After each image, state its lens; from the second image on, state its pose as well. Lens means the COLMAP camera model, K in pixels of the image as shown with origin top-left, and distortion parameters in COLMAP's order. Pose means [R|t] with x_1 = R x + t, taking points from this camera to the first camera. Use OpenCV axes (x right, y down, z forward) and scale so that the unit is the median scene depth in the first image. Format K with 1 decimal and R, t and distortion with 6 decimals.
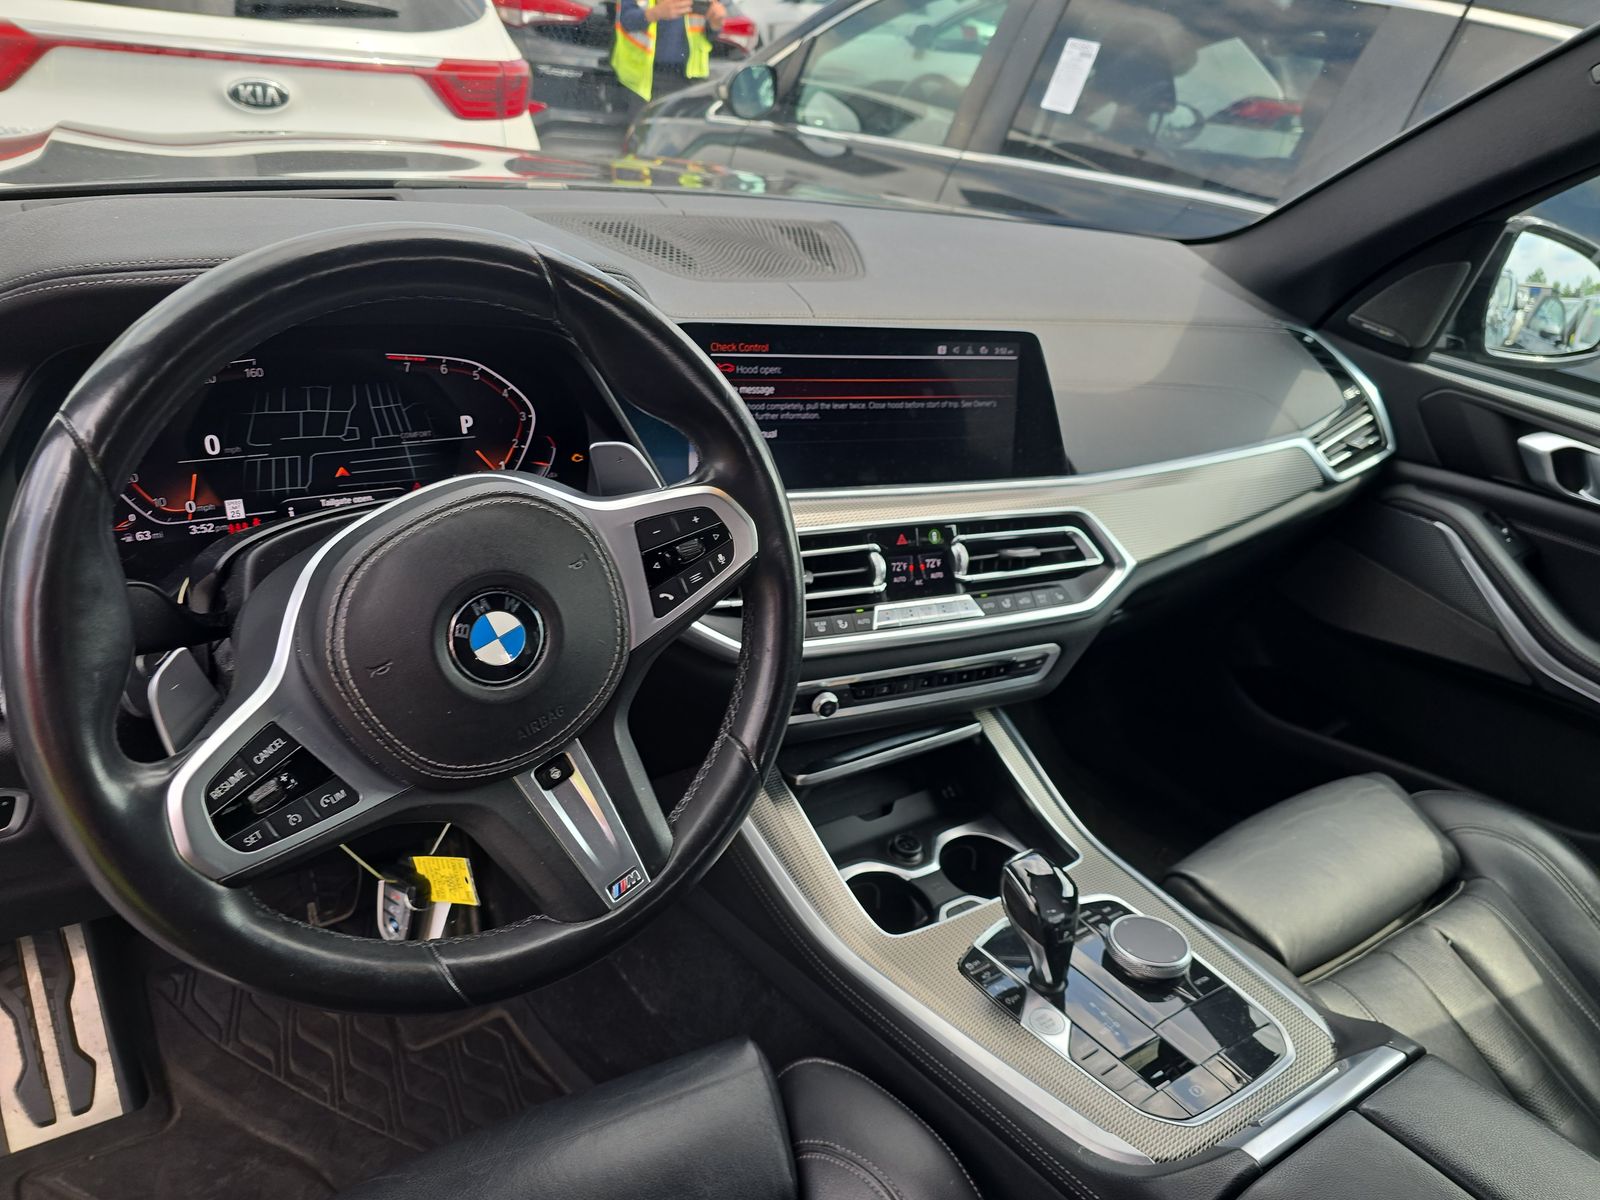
lens RADIAL K [[1073.0, 0, 805.3], [0, 1073.0, 612.8], [0, 0, 1]] dist [0.034277, -0.052637]
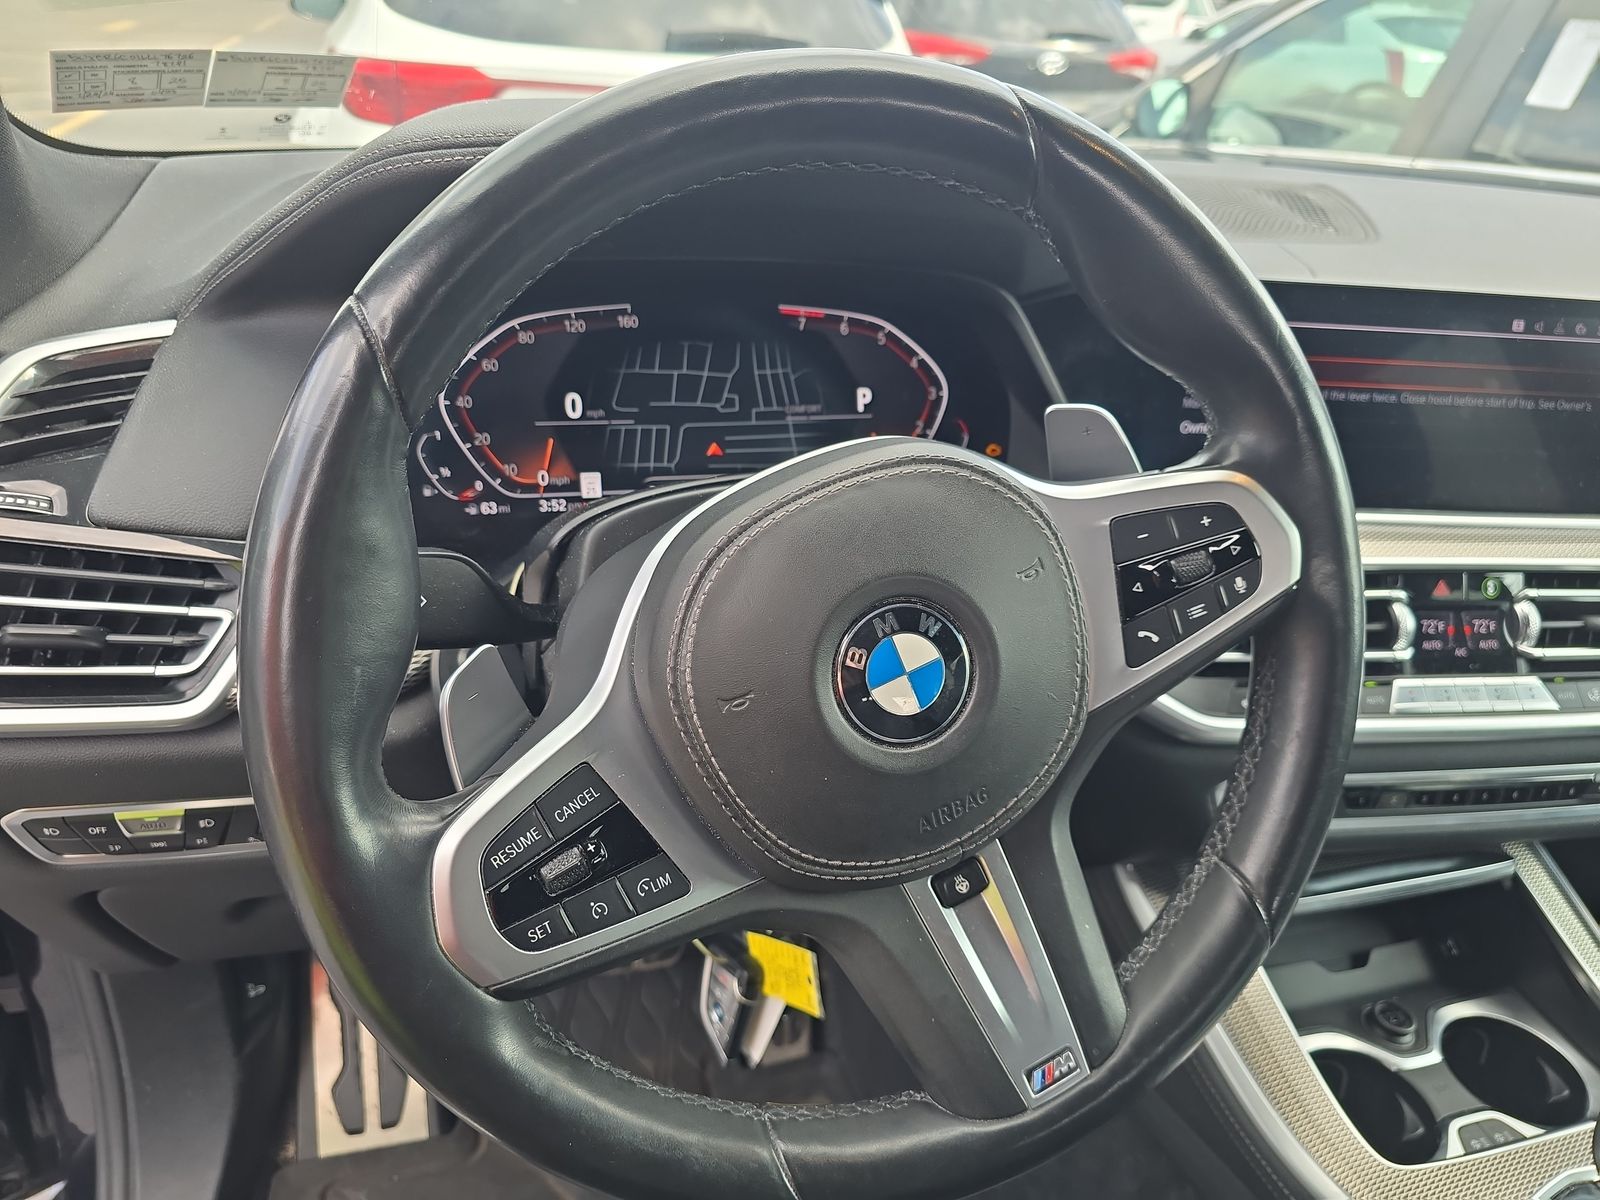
lens RADIAL K [[1073.0, 0, 805.3], [0, 1073.0, 612.8], [0, 0, 1]] dist [0.034277, -0.052637]
pose [[0.947878, 0.084610, -0.307193, -0.122508], [-0.096768, 0.995004, -0.024535, 0.006805], [0.303583, 0.052983, 0.951331, 0.298850]]
